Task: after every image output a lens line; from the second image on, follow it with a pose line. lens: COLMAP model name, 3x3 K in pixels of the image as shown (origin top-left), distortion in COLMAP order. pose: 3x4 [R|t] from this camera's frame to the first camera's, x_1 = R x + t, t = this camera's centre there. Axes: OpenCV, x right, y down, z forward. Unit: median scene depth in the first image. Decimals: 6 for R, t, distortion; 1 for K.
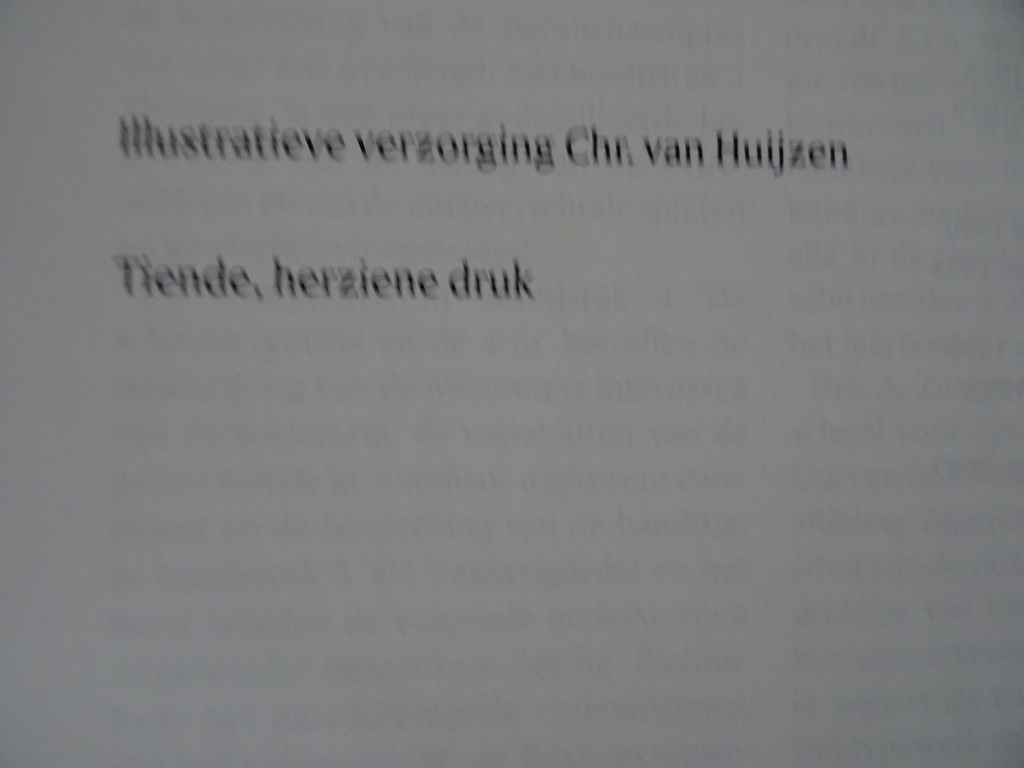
lens RADIAL K [[737.8, 0, 516.0], [0, 737.8, 384.8], [0, 0, 1]] dist [0.008532, -0.030084]
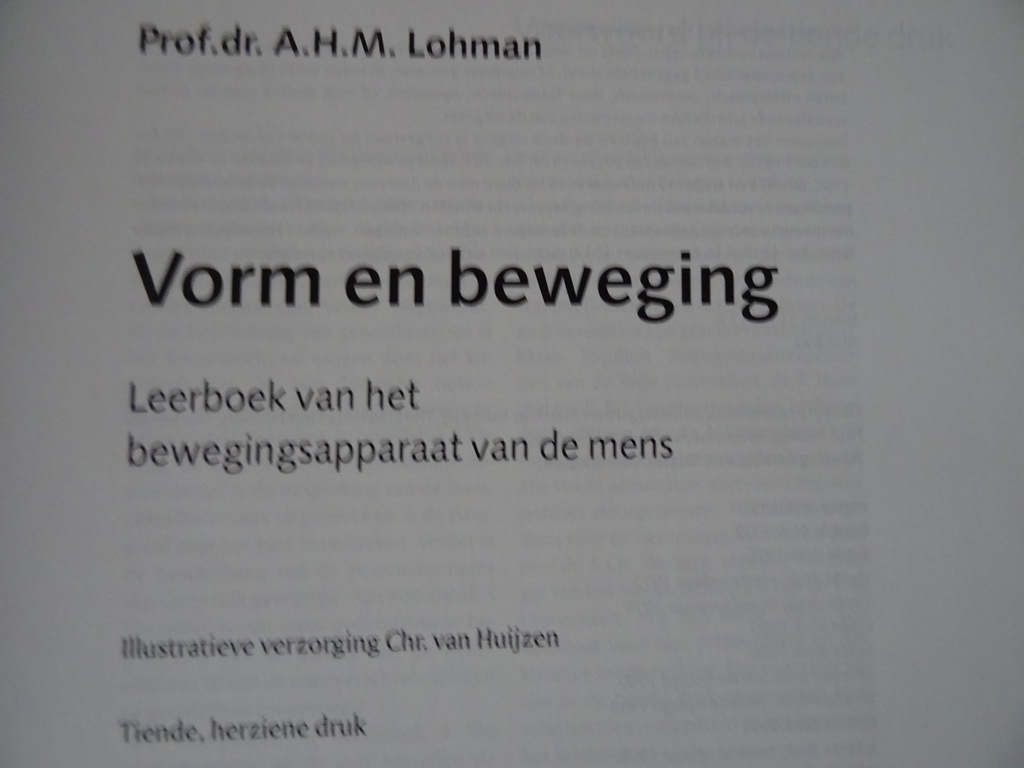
lens RADIAL K [[737.8, 0, 514.1], [0, 737.8, 381.9], [0, 0, 1]] dist [0.008532, -0.030084]
pose [[0.999899, -0.009788, -0.010340, 0.389767], [0.009216, 0.998502, -0.053931, -0.836218], [0.010852, 0.053831, 0.998491, -0.719207]]
